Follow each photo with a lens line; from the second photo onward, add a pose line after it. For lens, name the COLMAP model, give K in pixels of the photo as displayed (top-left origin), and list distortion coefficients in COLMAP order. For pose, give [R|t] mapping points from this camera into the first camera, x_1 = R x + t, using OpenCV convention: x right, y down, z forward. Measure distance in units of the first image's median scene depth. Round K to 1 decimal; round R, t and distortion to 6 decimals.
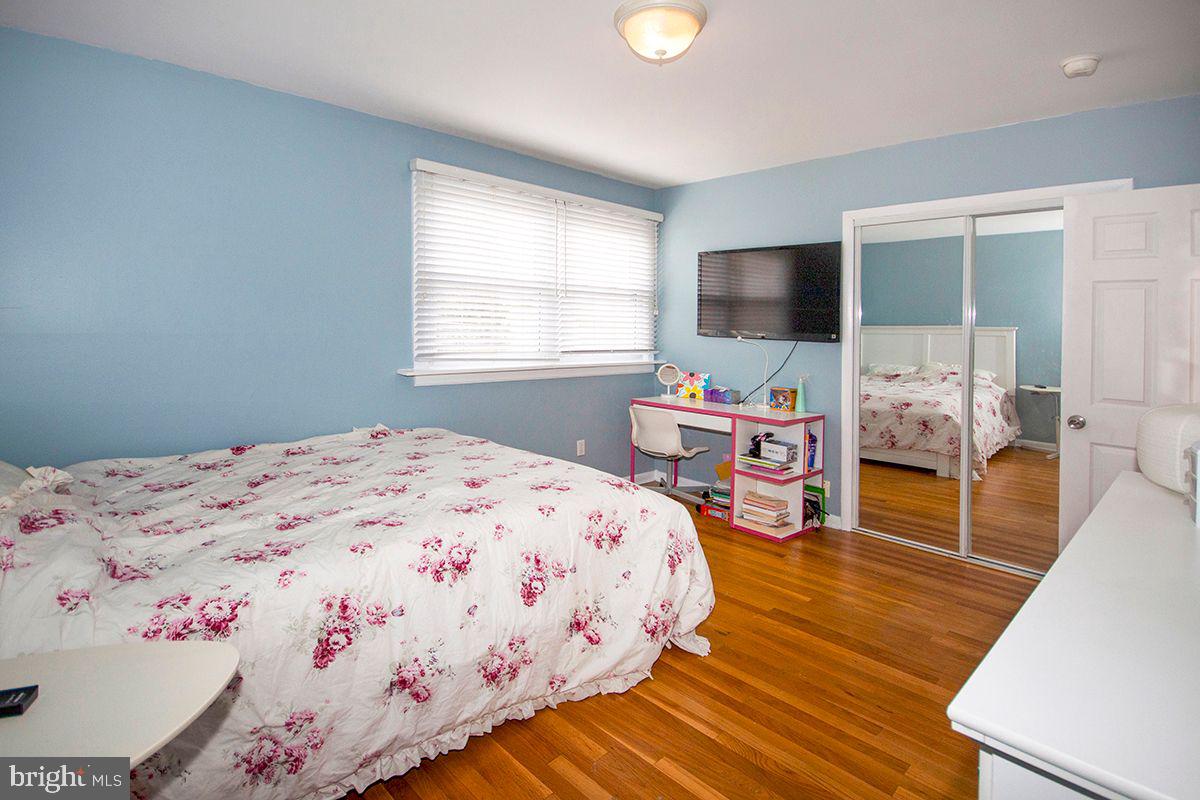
lens RADIAL K [[592.9, 0, 575.5], [0, 592.9, 309.5], [0, 0, 1]] dist [0.009159, -0.000140]
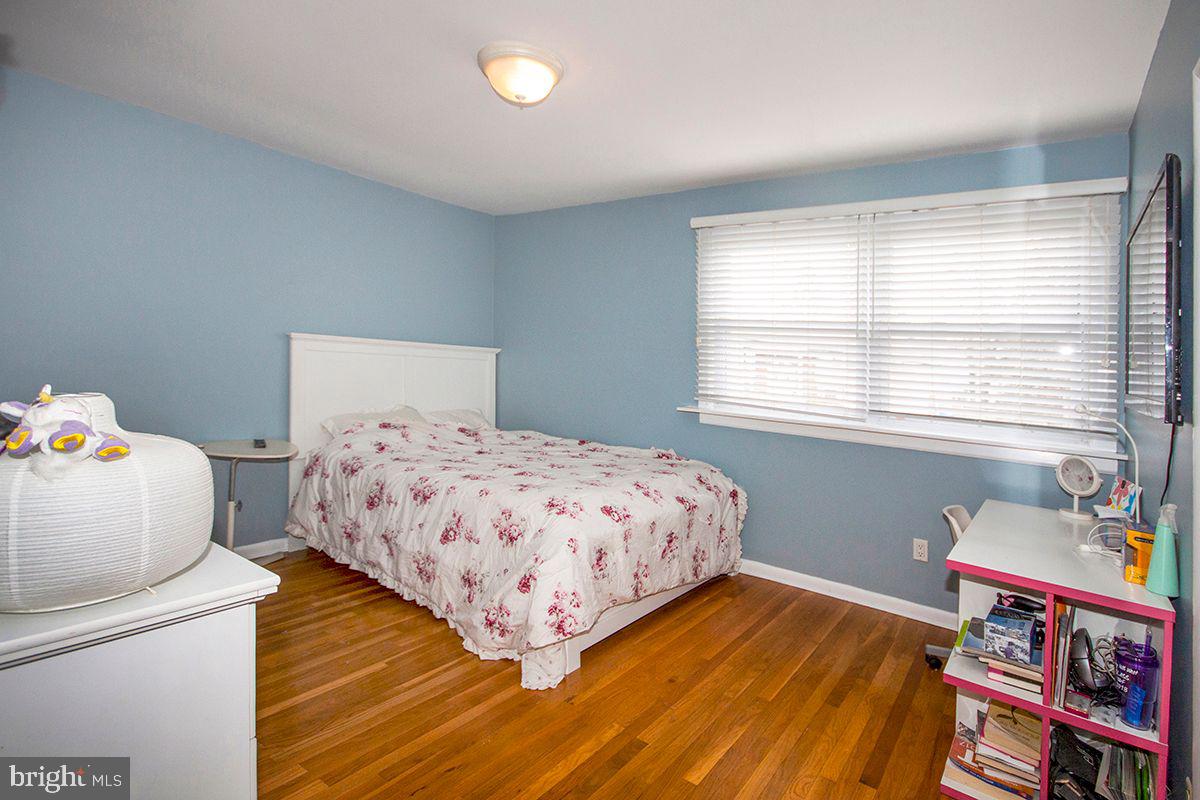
lens RADIAL K [[626.8, 0, 647.9], [0, 626.8, 379.2], [0, 0, 1]] dist [0.002388, 0.000162]
pose [[0.201053, 0.018710, -0.979402, 0.869623], [-0.030920, 0.999441, 0.012745, 0.035964], [0.979092, 0.027720, 0.201519, 0.672403]]
